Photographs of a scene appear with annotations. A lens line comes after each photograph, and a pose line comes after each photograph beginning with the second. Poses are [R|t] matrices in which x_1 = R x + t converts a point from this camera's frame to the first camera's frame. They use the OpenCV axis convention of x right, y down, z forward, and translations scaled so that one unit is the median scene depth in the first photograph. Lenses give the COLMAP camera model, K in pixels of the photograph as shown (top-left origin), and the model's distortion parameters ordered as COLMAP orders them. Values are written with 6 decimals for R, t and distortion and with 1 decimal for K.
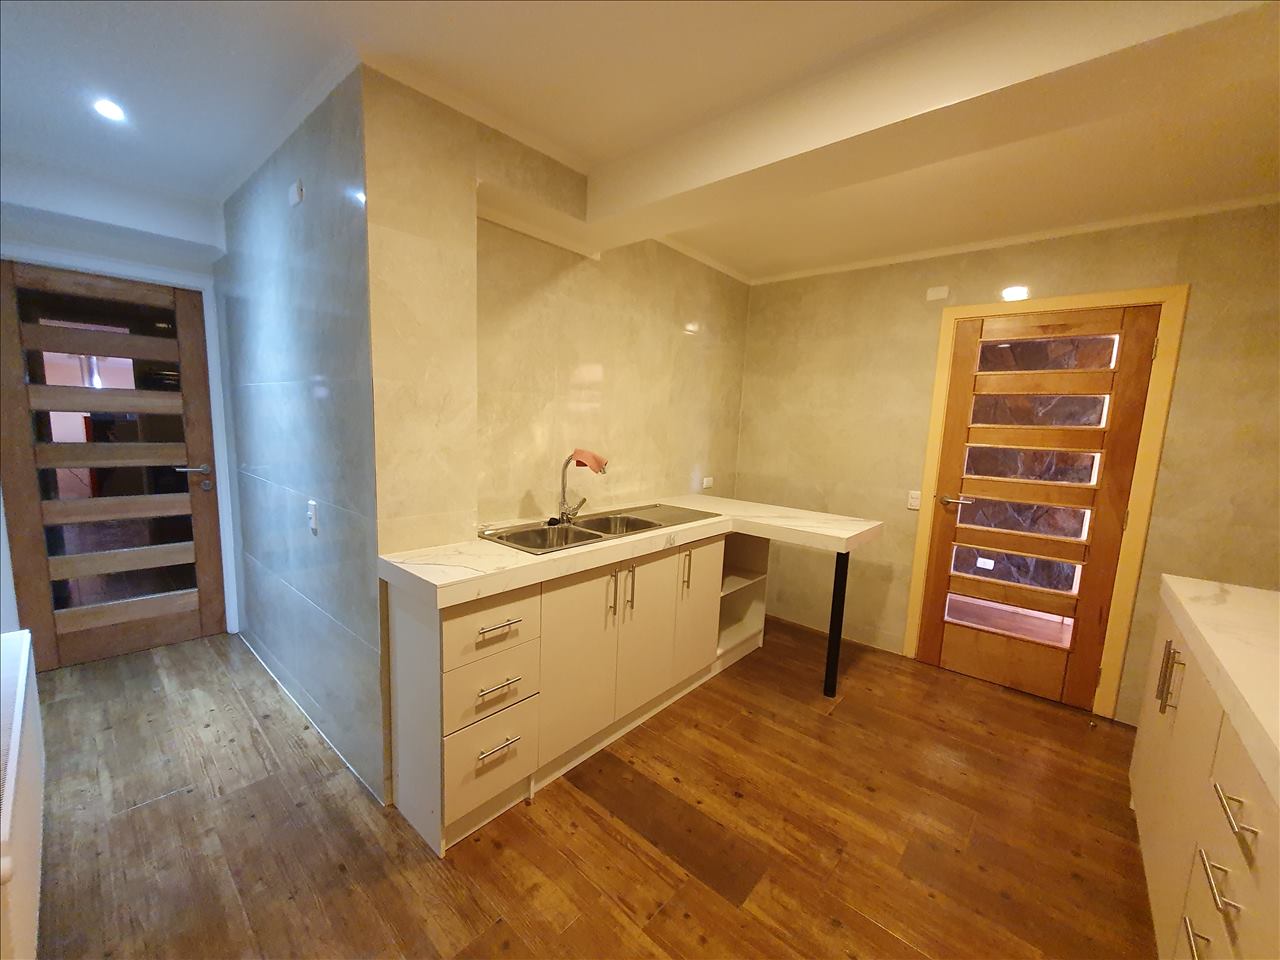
lens RADIAL K [[504.4, 0, 633.4], [0, 504.4, 488.4], [0, 0, 1]] dist [0.001463, -0.001268]
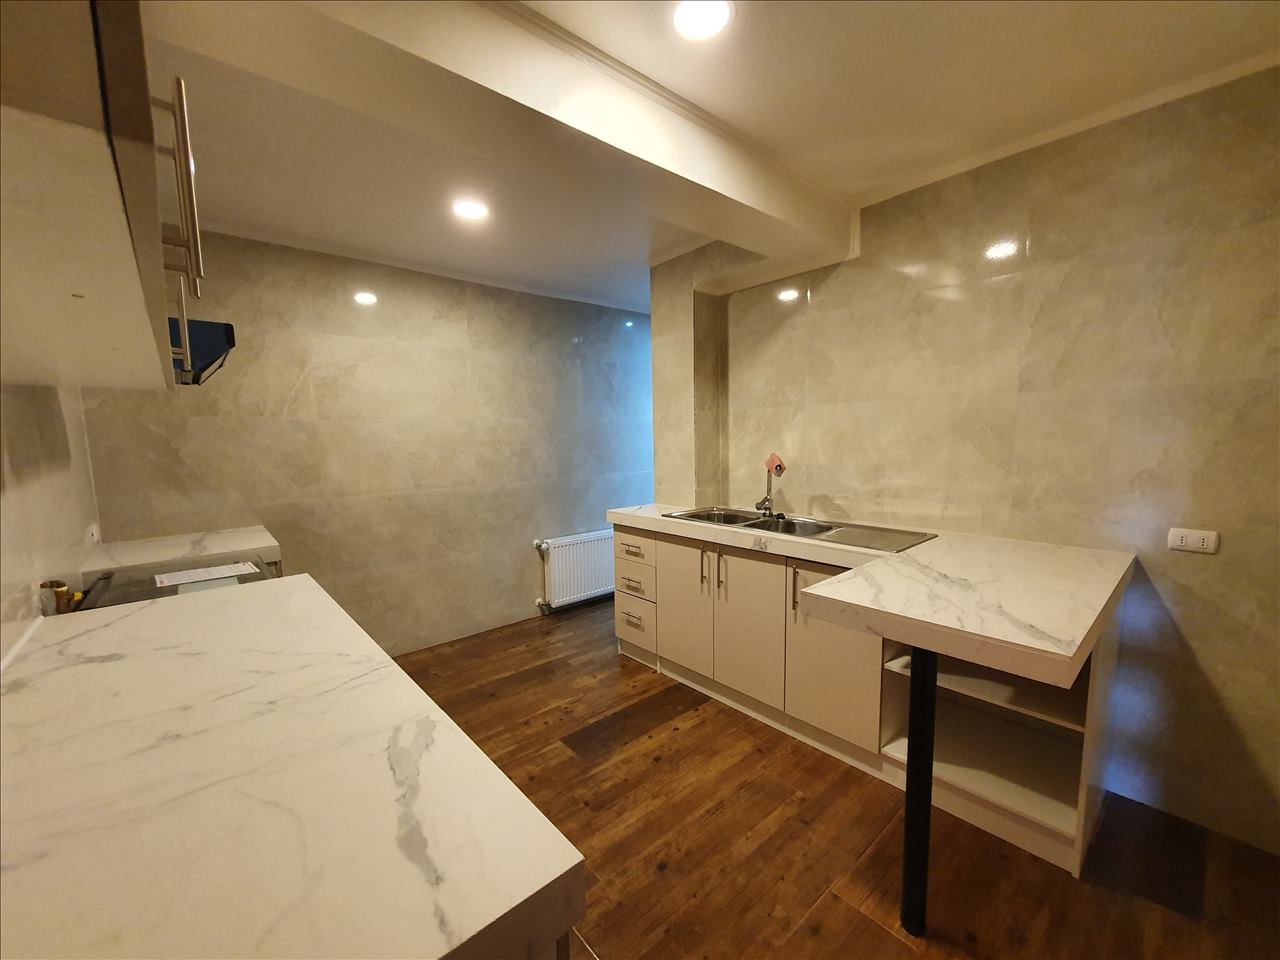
lens RADIAL K [[504.4, 0, 625.8], [0, 504.4, 486.0], [0, 0, 1]] dist [0.001463, -0.001268]
pose [[-0.136523, 0.068370, -0.988275, 1.187133], [-0.114959, 0.989782, 0.084355, -0.070167], [0.983944, 0.125127, -0.127268, 0.927777]]
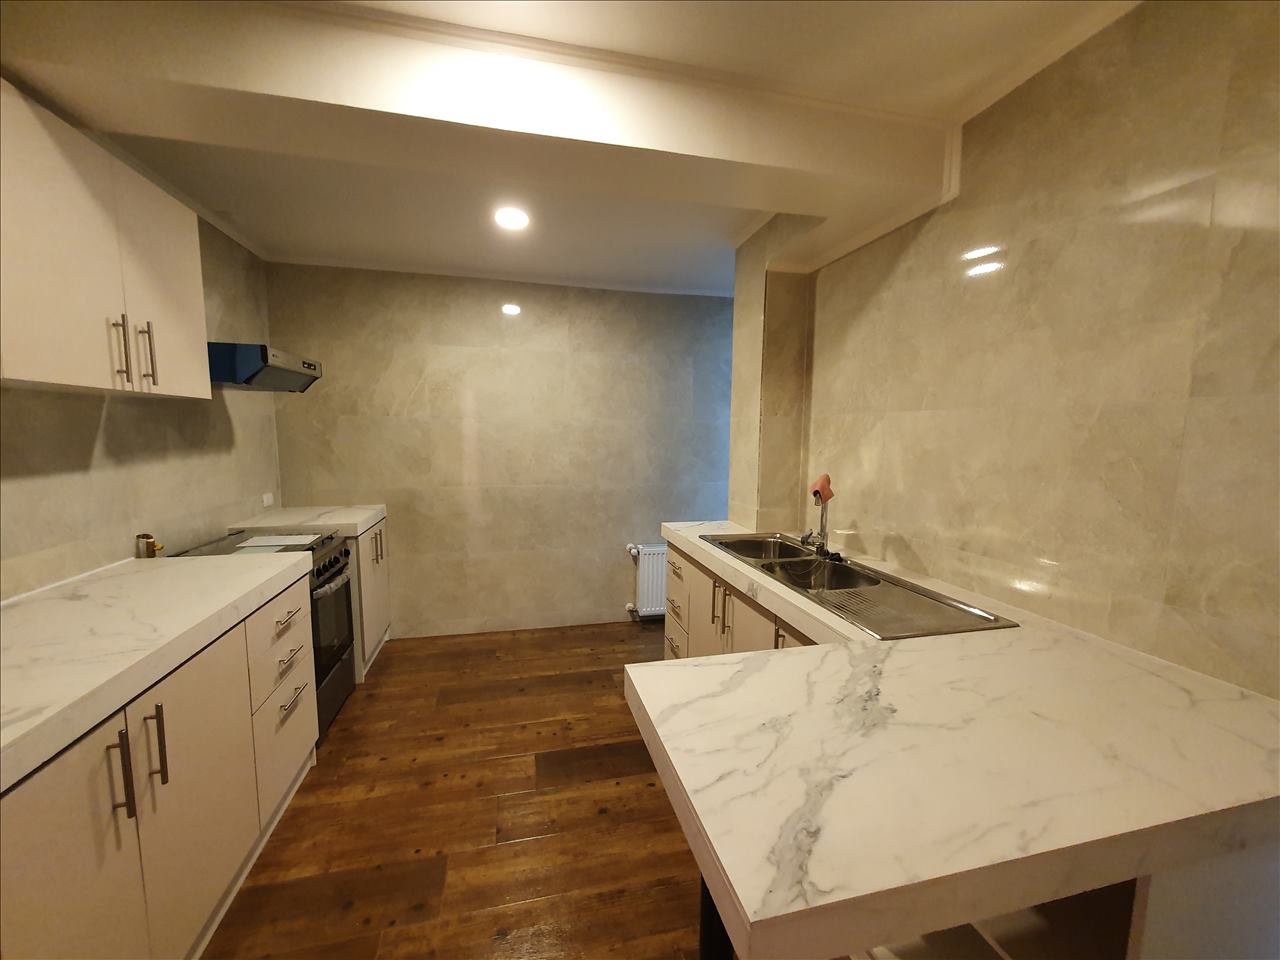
lens RADIAL K [[504.4, 0, 632.7], [0, 504.4, 485.1], [0, 0, 1]] dist [0.001463, -0.001268]
pose [[-0.570982, 0.045804, -0.819684, 0.887906], [-0.137963, 0.978889, 0.150804, -0.162764], [0.809287, 0.199193, -0.552609, 1.362963]]
